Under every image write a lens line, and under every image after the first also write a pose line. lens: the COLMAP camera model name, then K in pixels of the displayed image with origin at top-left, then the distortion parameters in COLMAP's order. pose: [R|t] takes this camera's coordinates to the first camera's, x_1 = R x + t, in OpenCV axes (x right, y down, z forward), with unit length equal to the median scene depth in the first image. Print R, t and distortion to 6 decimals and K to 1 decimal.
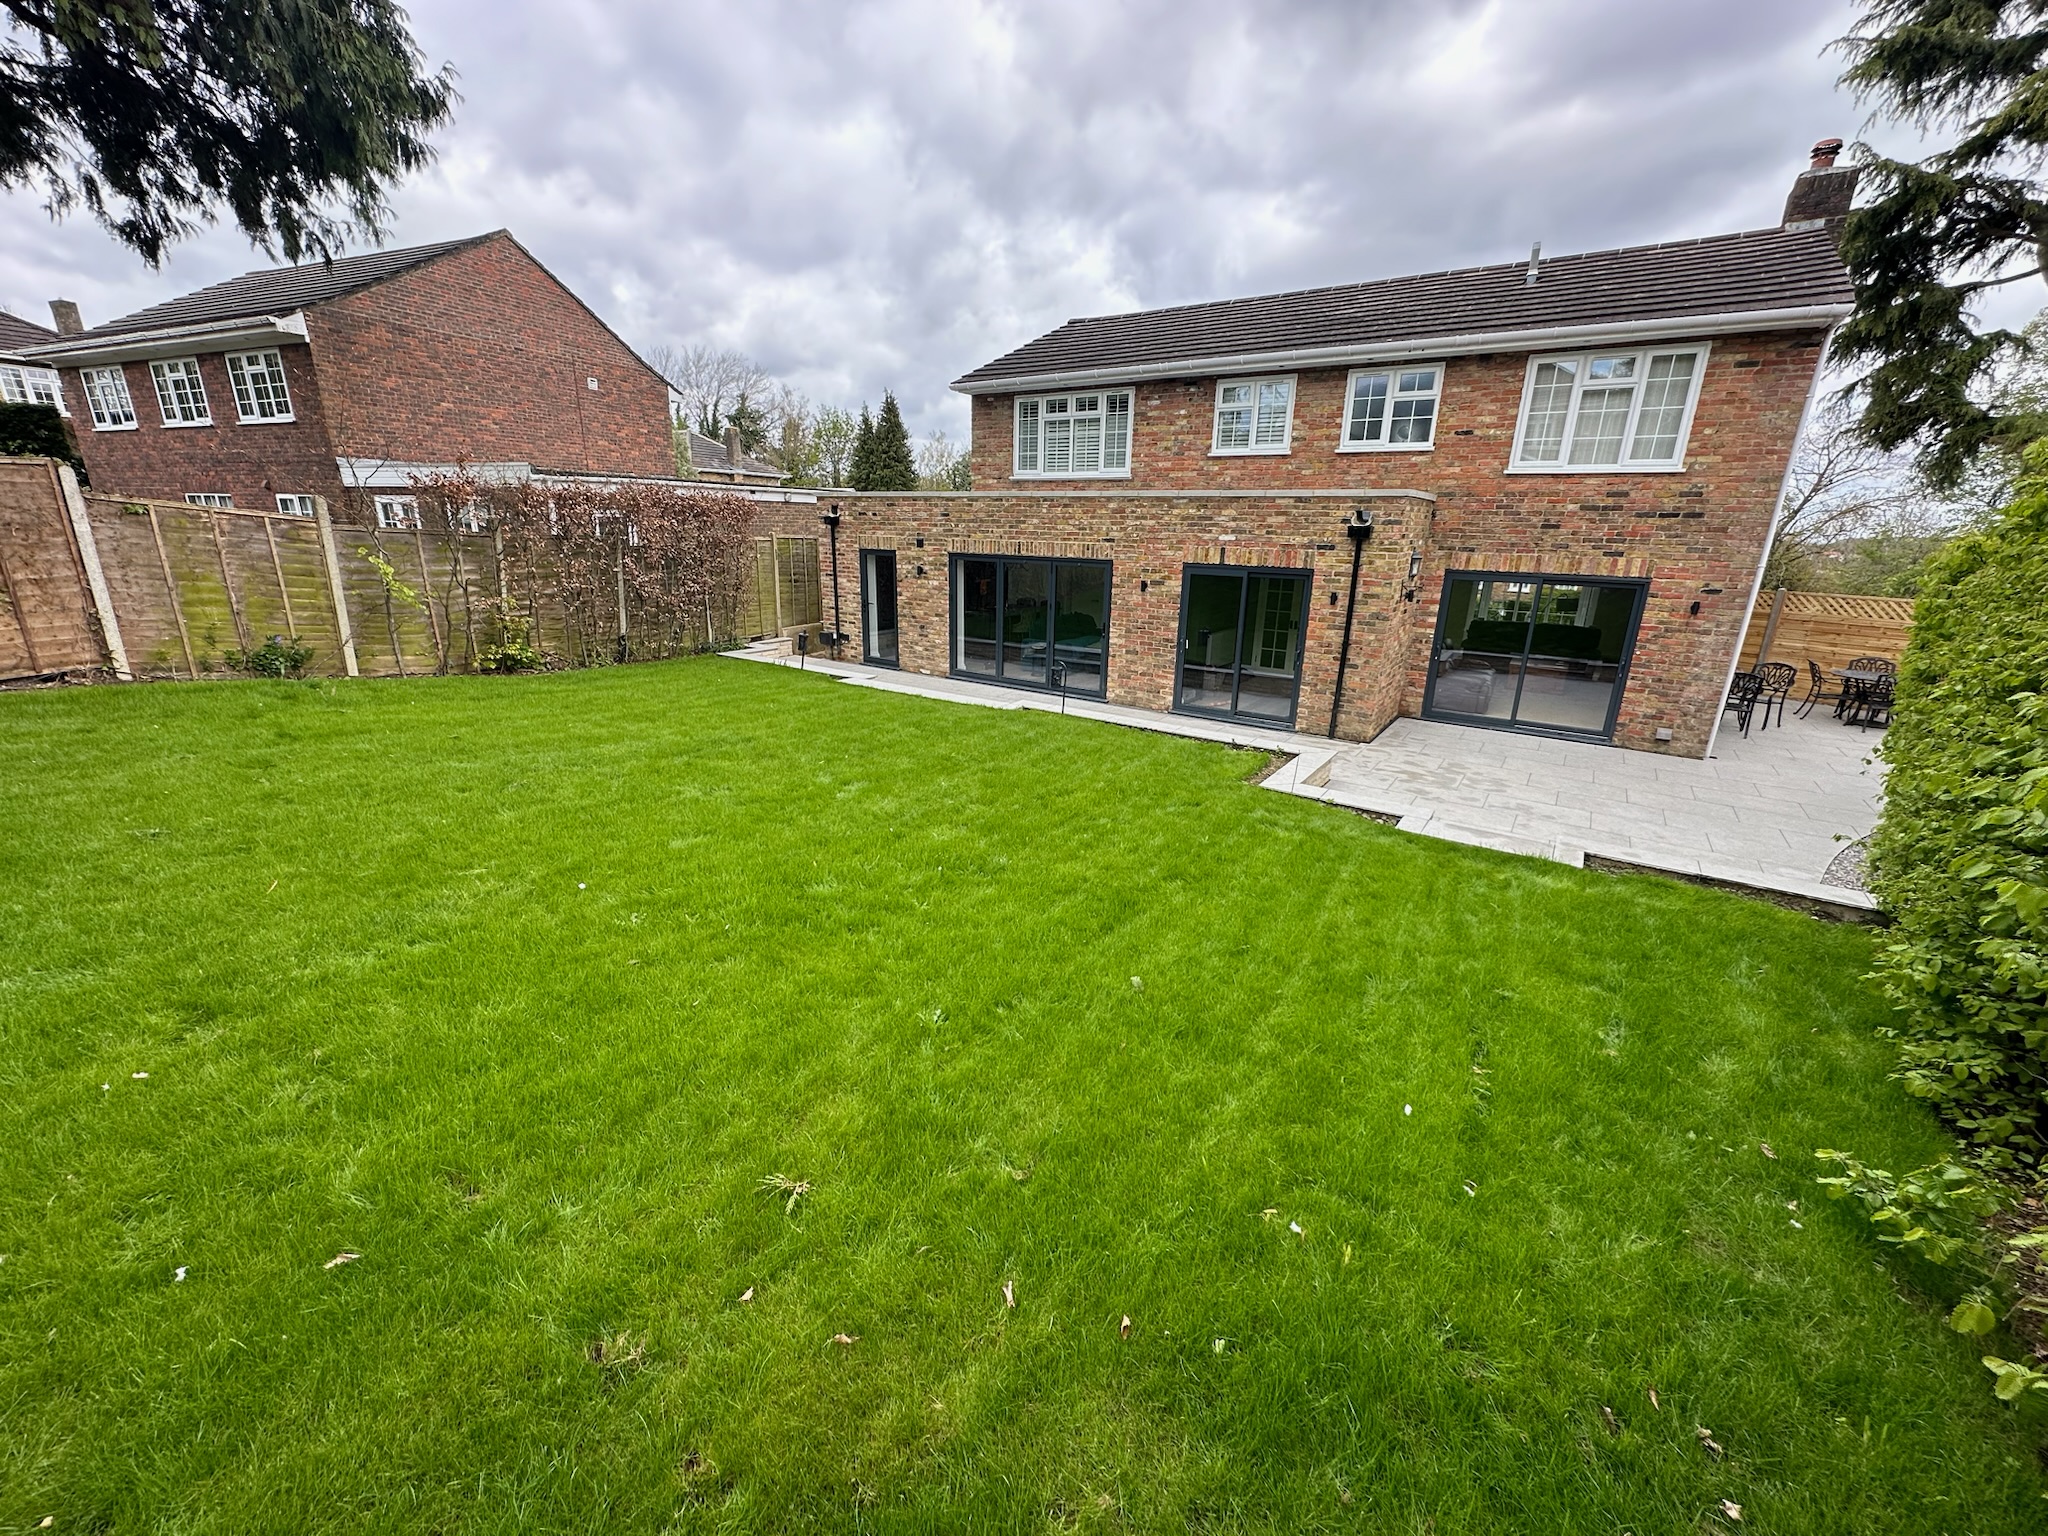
lens RADIAL K [[815.0, 0, 1023.9], [0, 815.0, 773.1], [0, 0, 1]] dist [-0.001535, 0.000045]
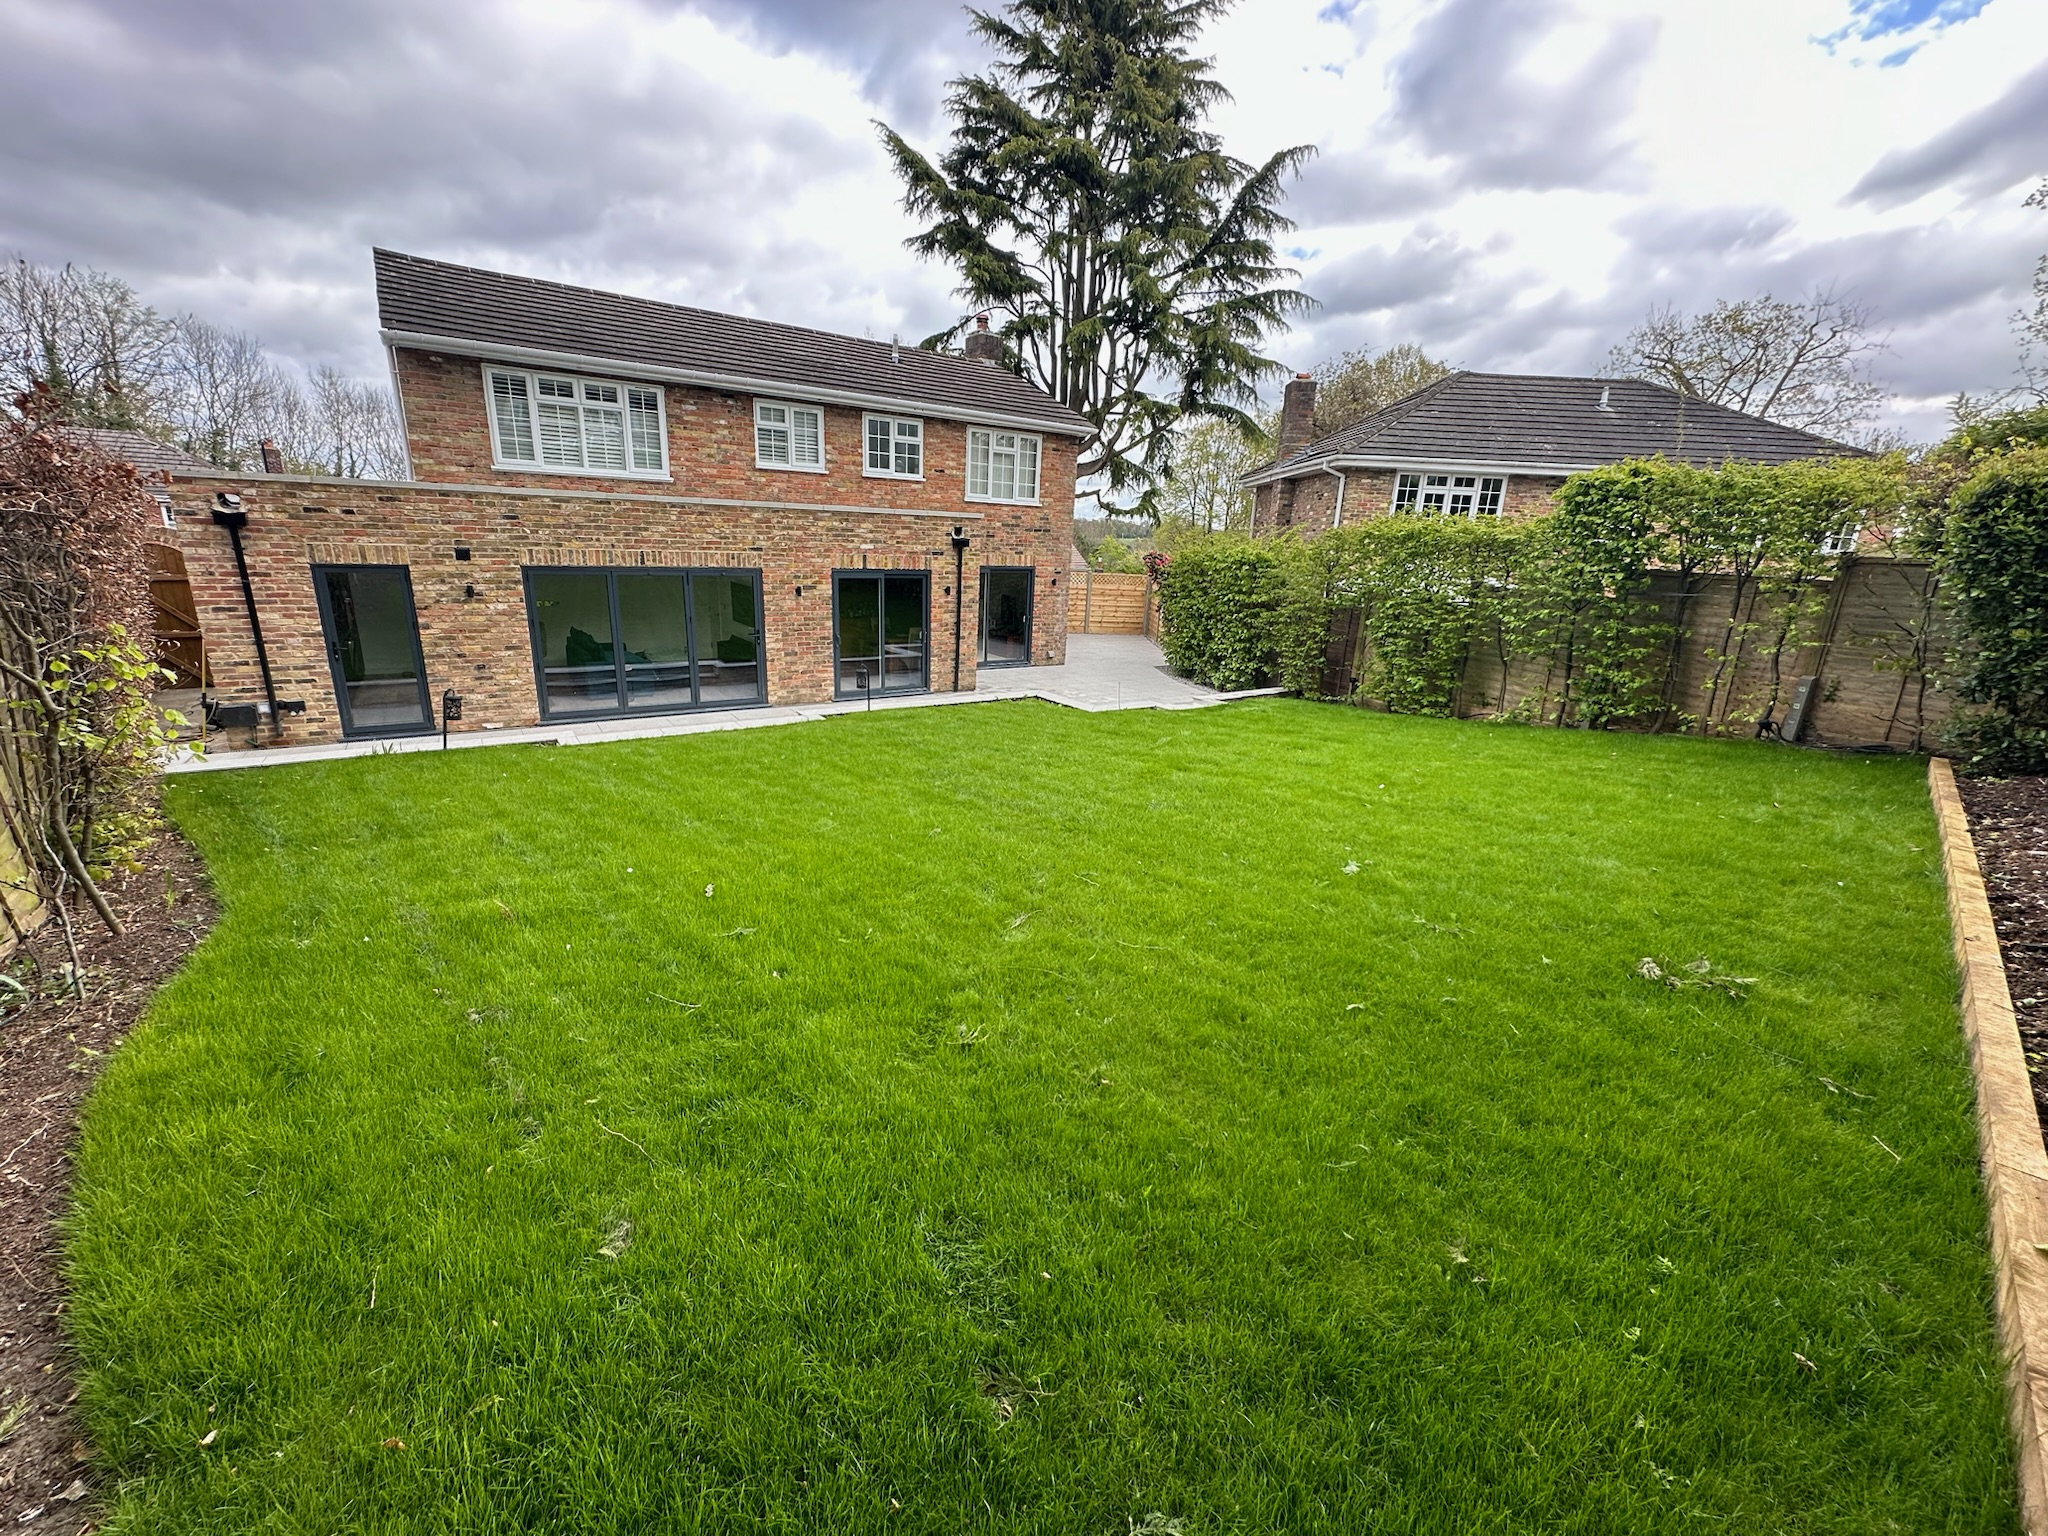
lens RADIAL K [[813.6, 0, 1018.5], [0, 813.6, 775.7], [0, 0, 1]] dist [0.002692, -0.000176]
pose [[0.365318, -0.269574, 0.890996, -0.799945], [0.244833, 0.951277, 0.187428, -0.131702], [-0.898109, 0.149674, 0.413519, 0.337543]]
